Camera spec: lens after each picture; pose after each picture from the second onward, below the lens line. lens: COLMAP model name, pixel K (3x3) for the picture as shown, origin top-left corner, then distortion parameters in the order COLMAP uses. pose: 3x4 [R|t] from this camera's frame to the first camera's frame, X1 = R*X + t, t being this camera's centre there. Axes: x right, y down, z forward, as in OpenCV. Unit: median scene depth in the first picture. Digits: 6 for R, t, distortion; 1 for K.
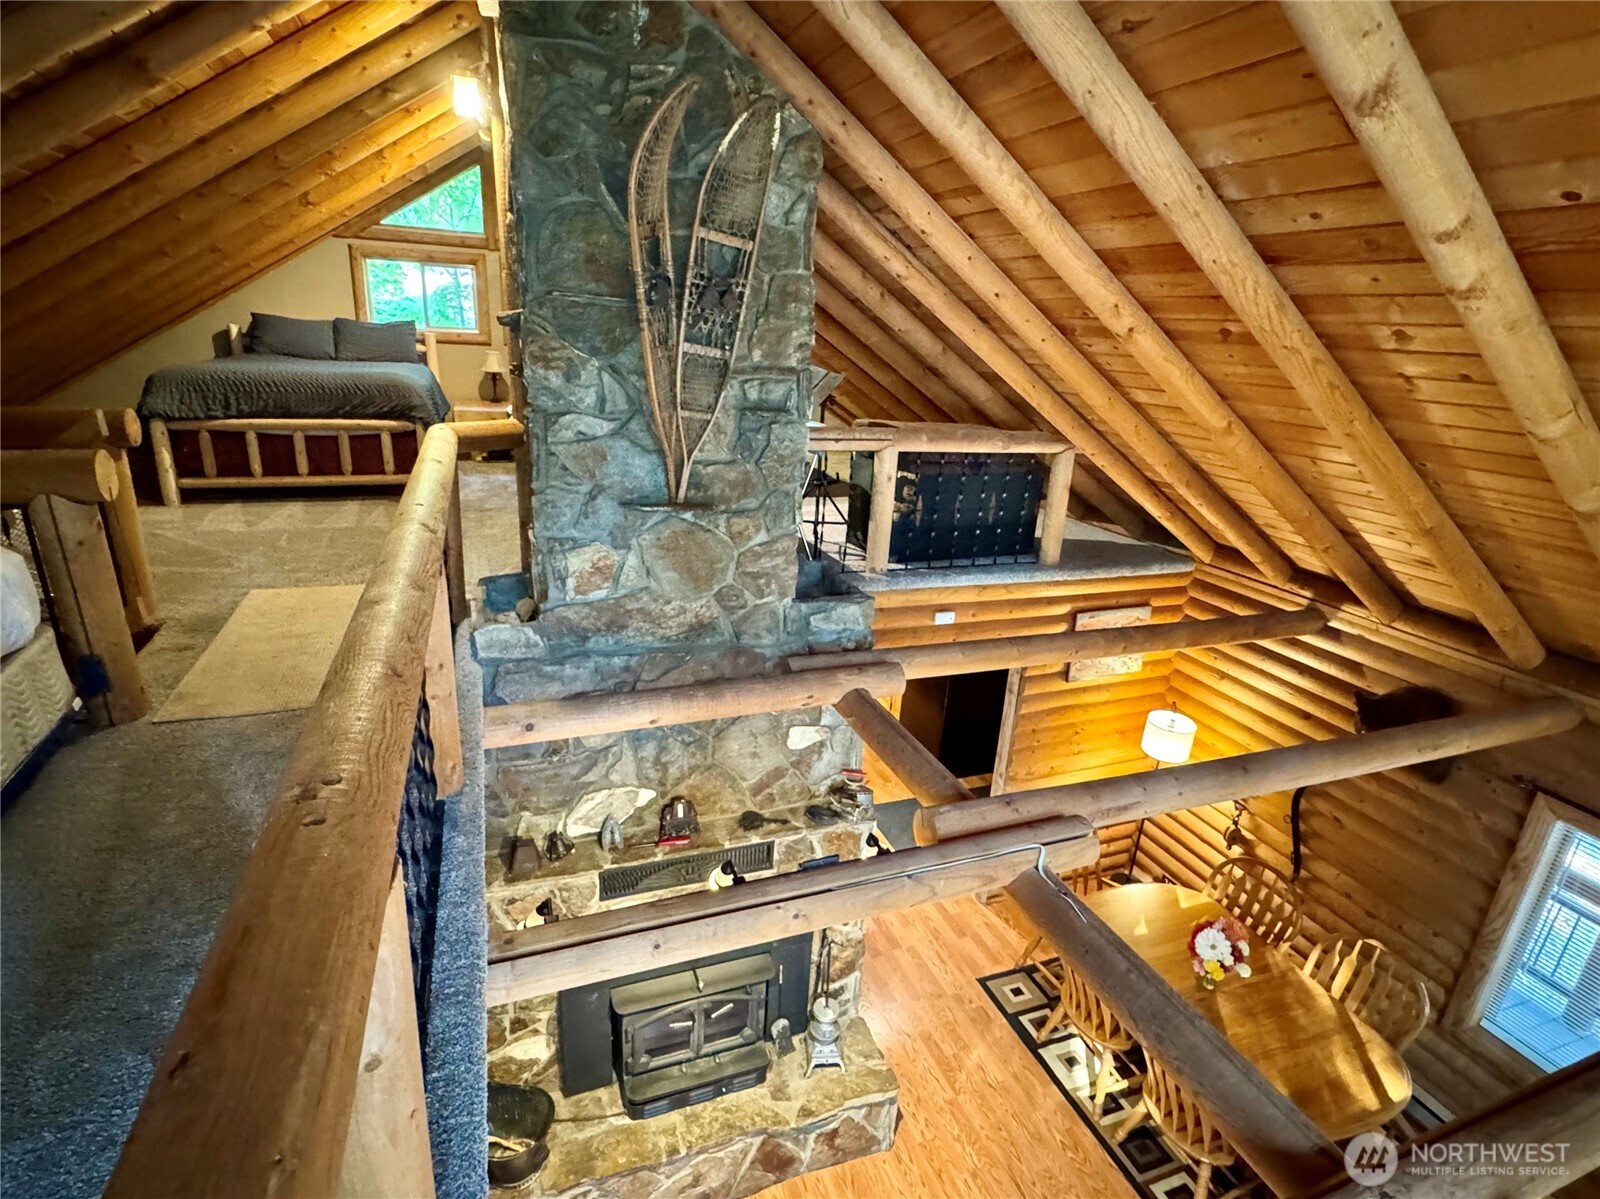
lens RADIAL K [[799.4, 0, 799.5], [0, 799.4, 597.2], [0, 0, 1]] dist [-0.005183, 0.000164]
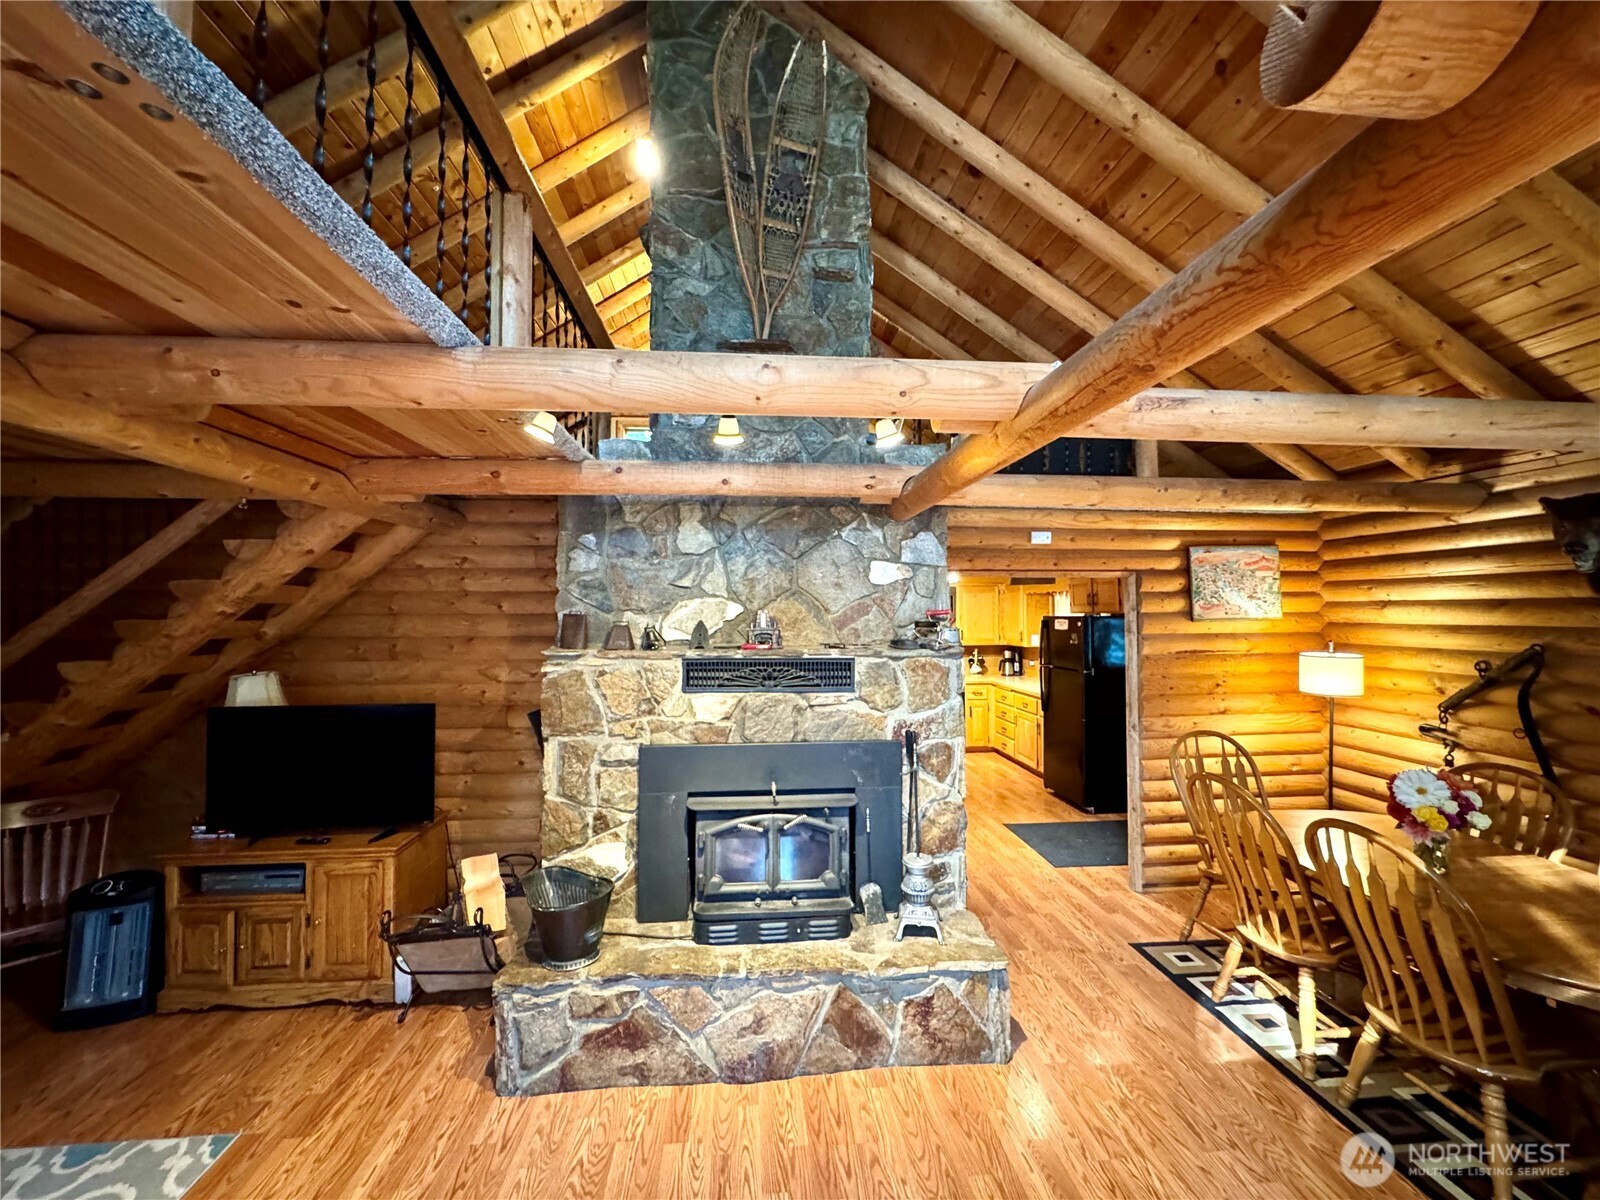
lens RADIAL K [[644.0, 0, 800.8], [0, 644.0, 601.1], [0, 0, 1]] dist [-0.001475, 0.000129]
pose [[0.960979, -0.066557, -0.268495, 0.130565], [-0.030532, 0.939171, -0.342089, 0.532571], [0.274931, 0.336939, 0.900492, 0.229194]]
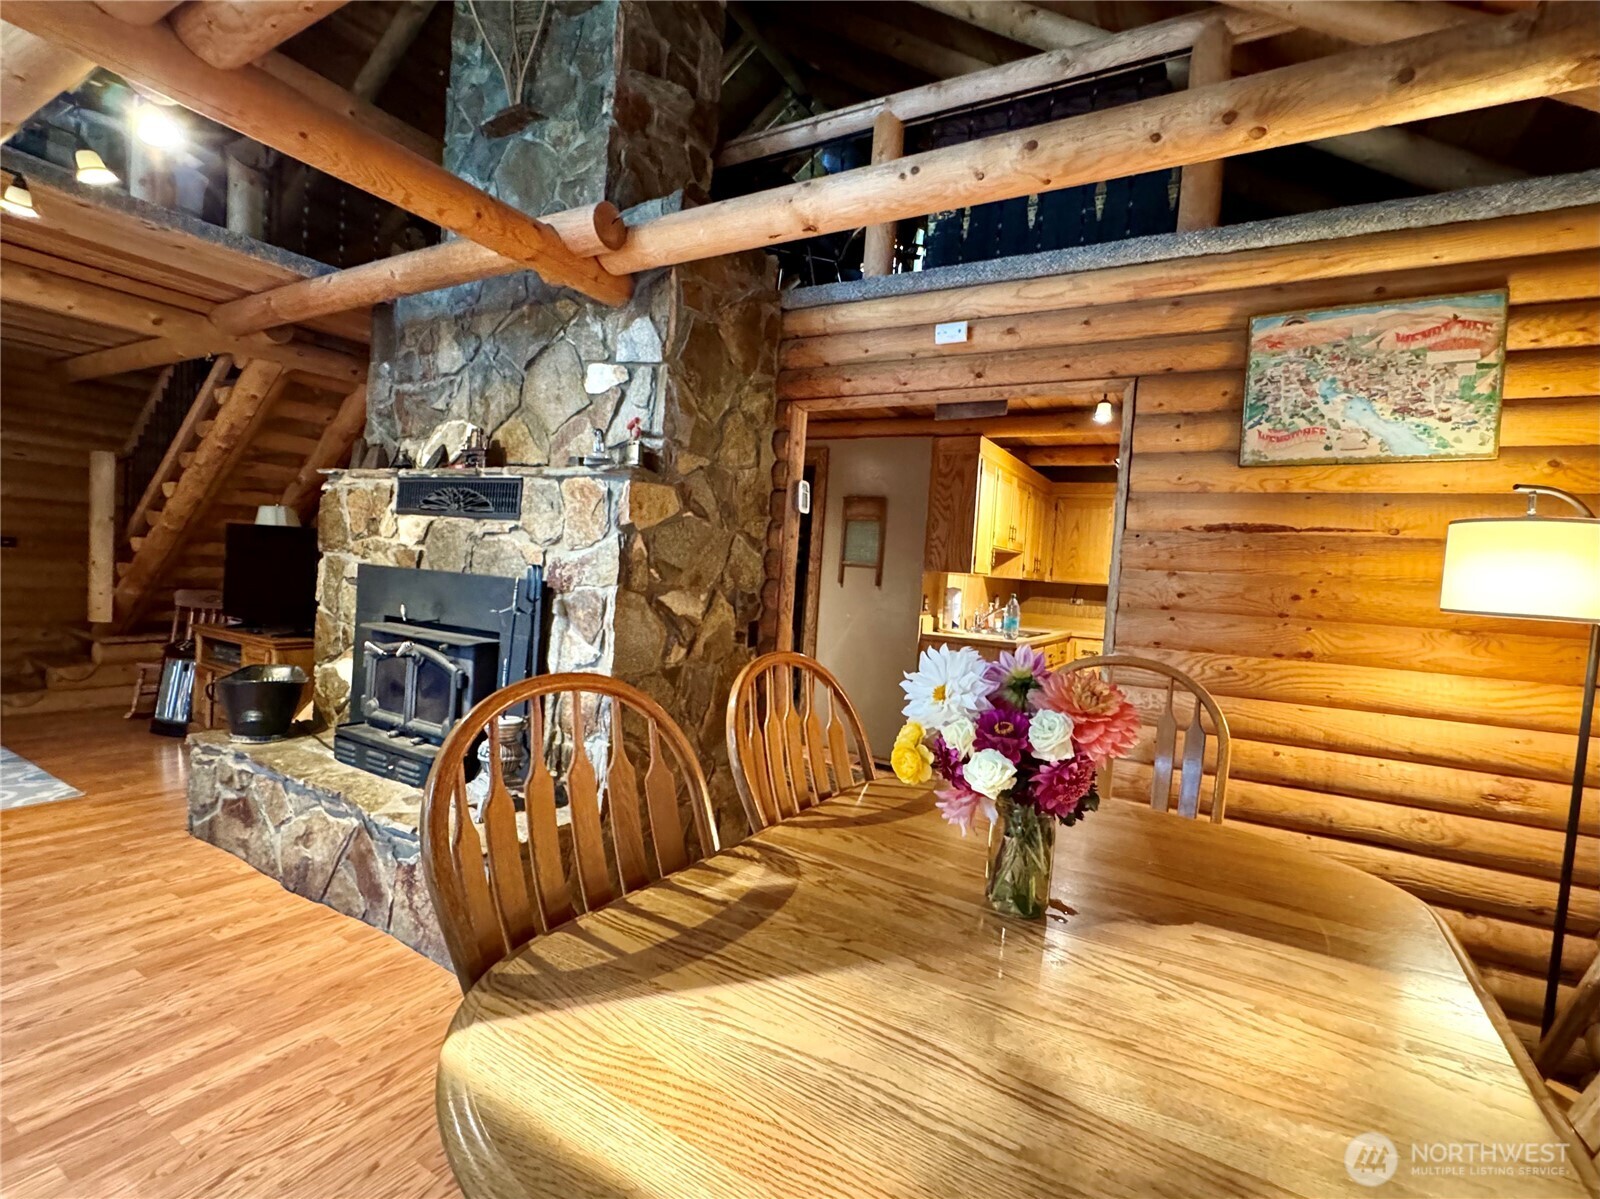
lens RADIAL K [[744.3, 0, 798.7], [0, 744.3, 601.6], [0, 0, 1]] dist [-0.000272, -0.001616]
pose [[0.624007, 0.014197, -0.781290, 0.767073], [-0.279393, 0.937795, -0.206107, 0.515870], [0.729764, 0.346899, 0.589157, 0.824007]]
